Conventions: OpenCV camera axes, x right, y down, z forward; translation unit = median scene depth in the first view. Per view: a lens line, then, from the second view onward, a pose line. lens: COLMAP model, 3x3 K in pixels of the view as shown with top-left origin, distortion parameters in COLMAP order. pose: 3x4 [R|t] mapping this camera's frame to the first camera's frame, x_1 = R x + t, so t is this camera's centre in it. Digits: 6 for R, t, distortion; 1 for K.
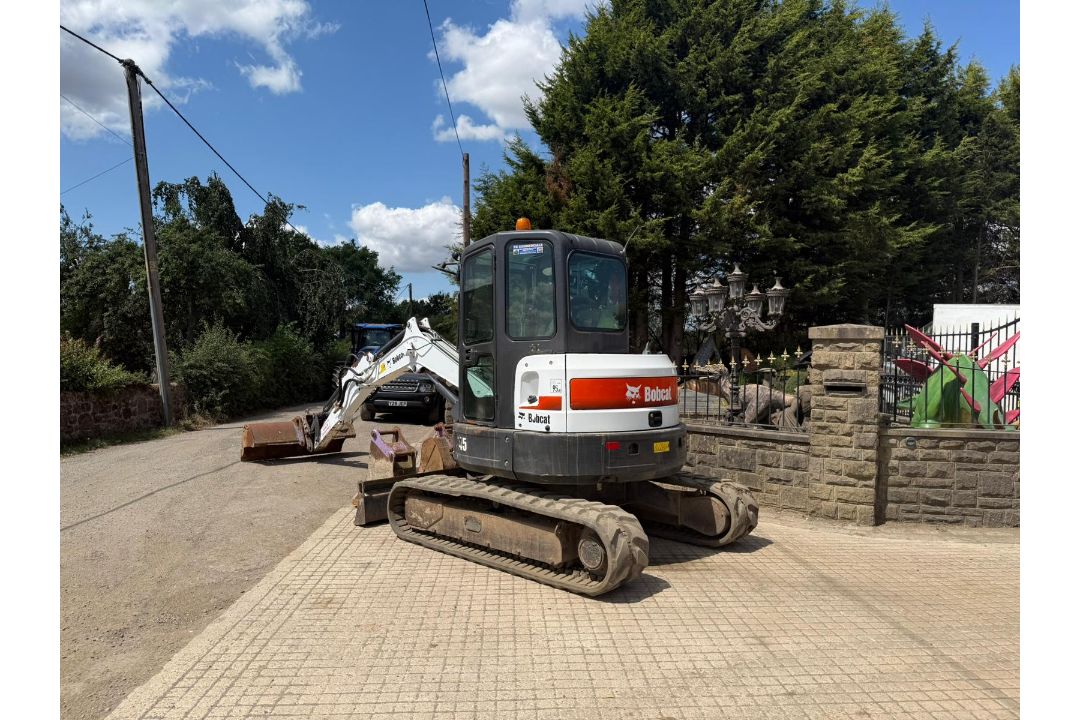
lens RADIAL K [[675.0, 0, 535.8], [0, 675.0, 357.3], [0, 0, 1]] dist [0.059483, -0.072841]
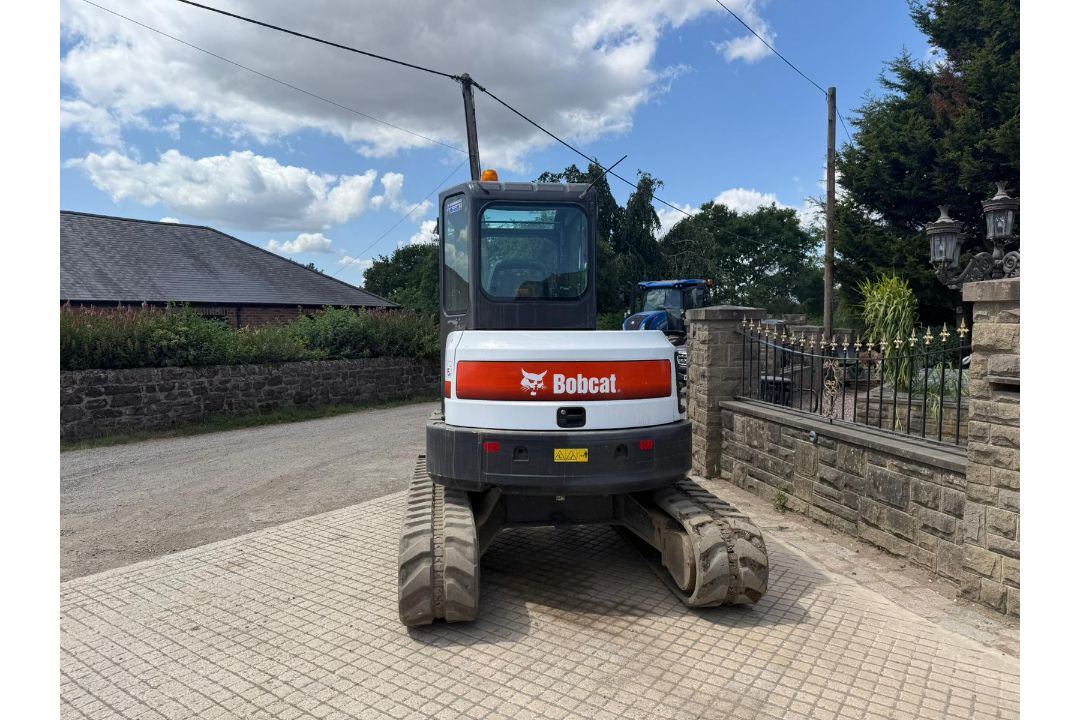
lens RADIAL K [[675.0, 0, 538.8], [0, 675.0, 359.2], [0, 0, 1]] dist [0.059483, -0.072841]
pose [[0.789473, 0.026065, -0.613231, 0.481516], [0.003903, 0.998865, 0.047480, -0.006923], [0.613772, -0.039877, 0.788475, 0.310600]]
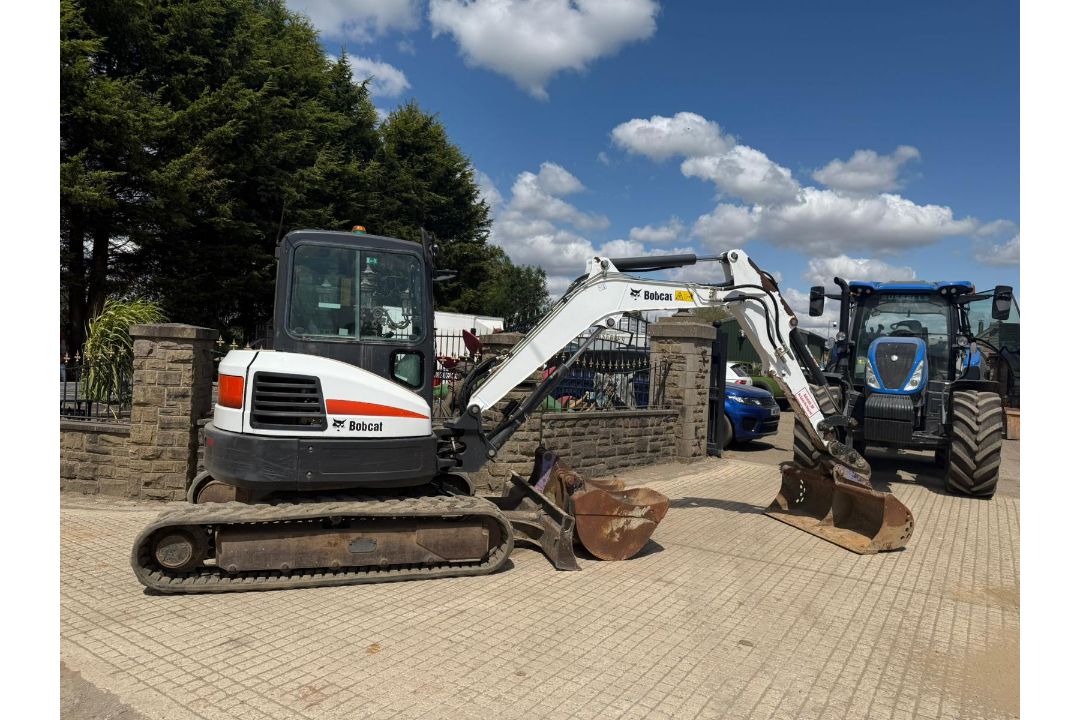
lens RADIAL K [[675.0, 0, 543.7], [0, 675.0, 357.0], [0, 0, 1]] dist [0.059483, -0.072841]
pose [[0.584387, 0.013454, 0.811363, -0.521585], [-0.032996, 0.999430, 0.007193, -0.014694], [-0.810804, -0.030976, 0.584498, 0.247912]]
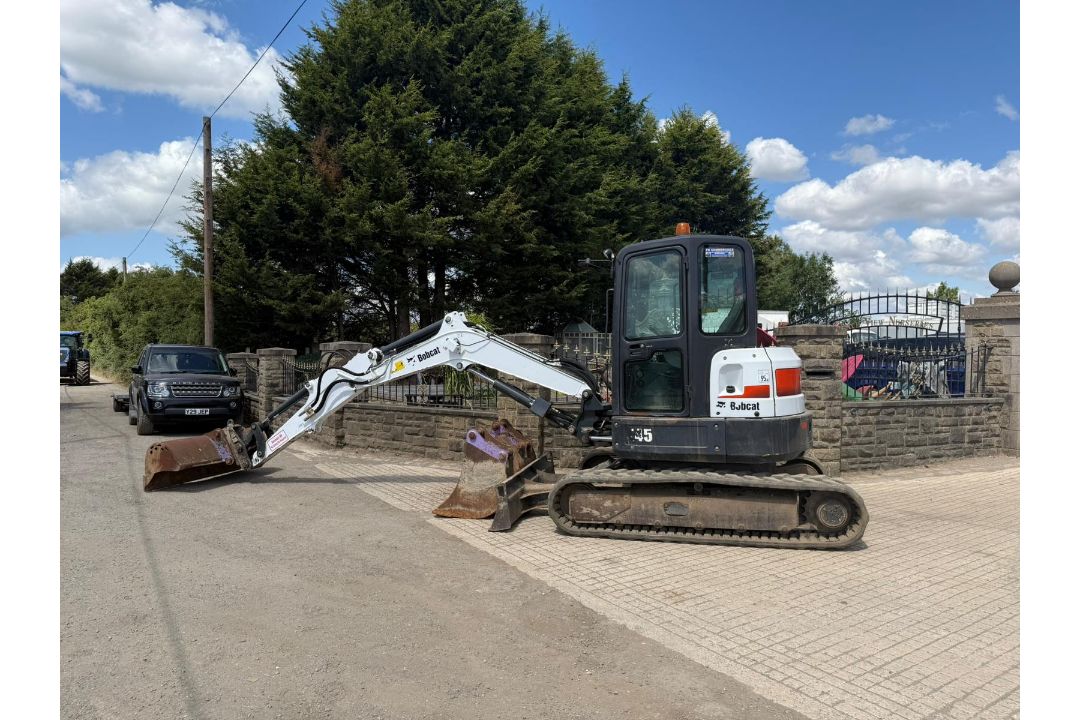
lens RADIAL K [[675.0, 0, 533.0], [0, 675.0, 362.6], [0, 0, 1]] dist [0.059483, -0.072841]
pose [[0.860506, -0.018304, 0.509111, -0.674312], [0.010974, 0.999788, 0.017397, -0.003401], [-0.509321, -0.009383, 0.860525, 0.161620]]
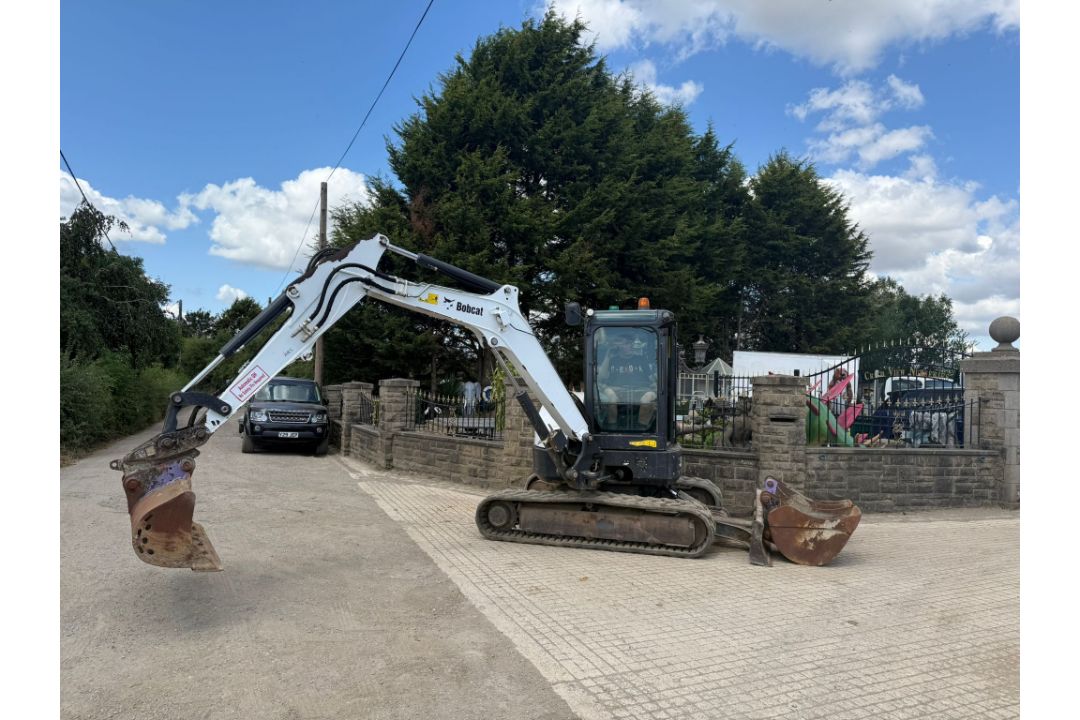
lens RADIAL K [[675.0, 0, 542.4], [0, 675.0, 357.4], [0, 0, 1]] dist [0.059483, -0.072841]
pose [[0.936592, 0.027858, 0.349313, -0.511929], [-0.014102, 0.999024, -0.041863, -0.017557], [-0.350139, 0.034282, 0.936070, -0.151672]]
